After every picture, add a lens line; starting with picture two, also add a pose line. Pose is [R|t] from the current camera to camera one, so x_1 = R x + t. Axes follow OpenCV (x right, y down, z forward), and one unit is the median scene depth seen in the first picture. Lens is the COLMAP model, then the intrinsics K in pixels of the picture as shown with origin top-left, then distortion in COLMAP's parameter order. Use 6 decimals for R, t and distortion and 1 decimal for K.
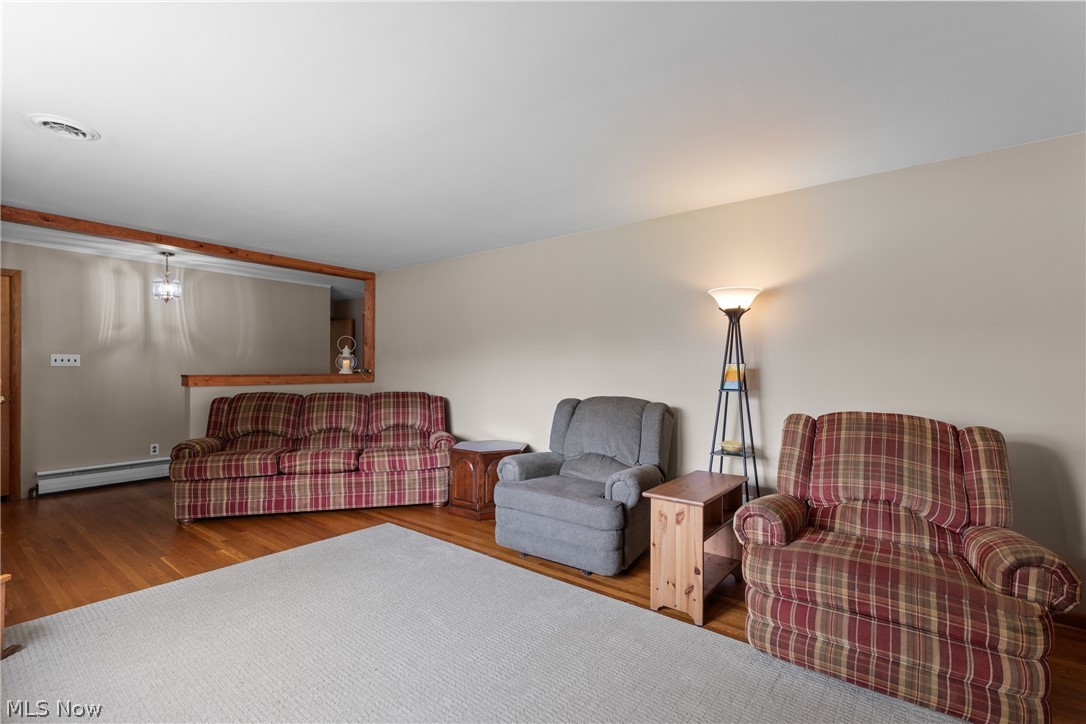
lens RADIAL K [[489.1, 0, 515.1], [0, 489.1, 363.2], [0, 0, 1]] dist [0.009210, -0.001872]
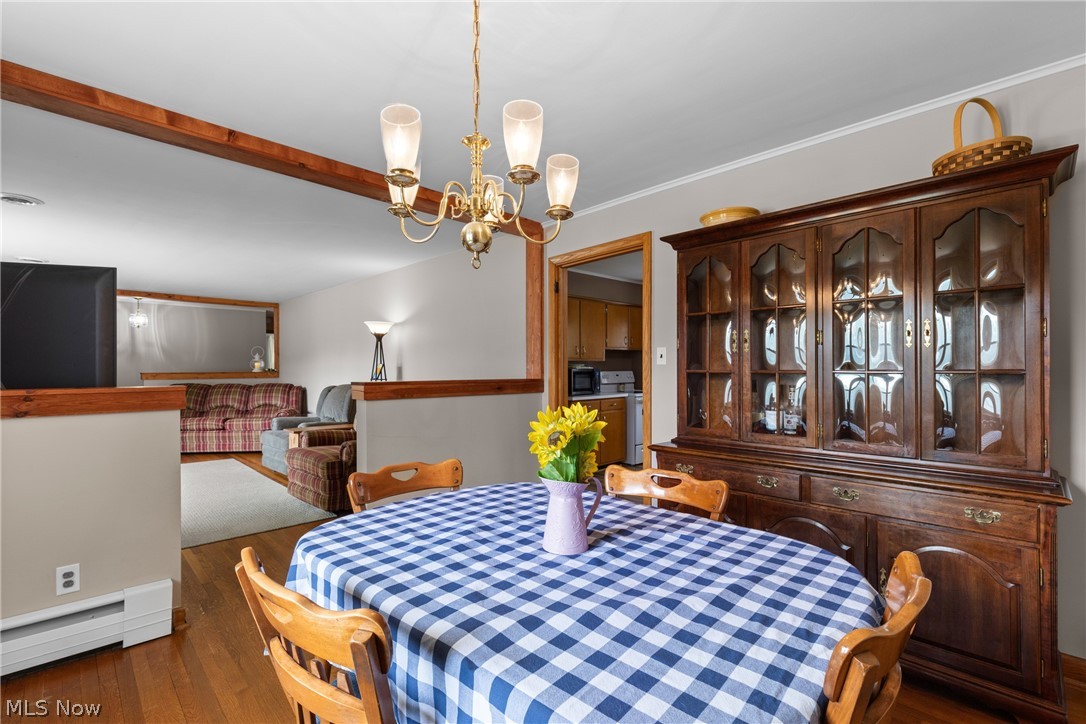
lens RADIAL K [[489.1, 0, 534.3], [0, 489.1, 368.5], [0, 0, 1]] dist [0.009210, -0.001872]
pose [[0.992436, -0.004729, -0.122673, 0.859398], [0.005812, 0.999947, 0.008474, 0.003232], [0.122627, -0.009123, 0.992411, -0.486071]]
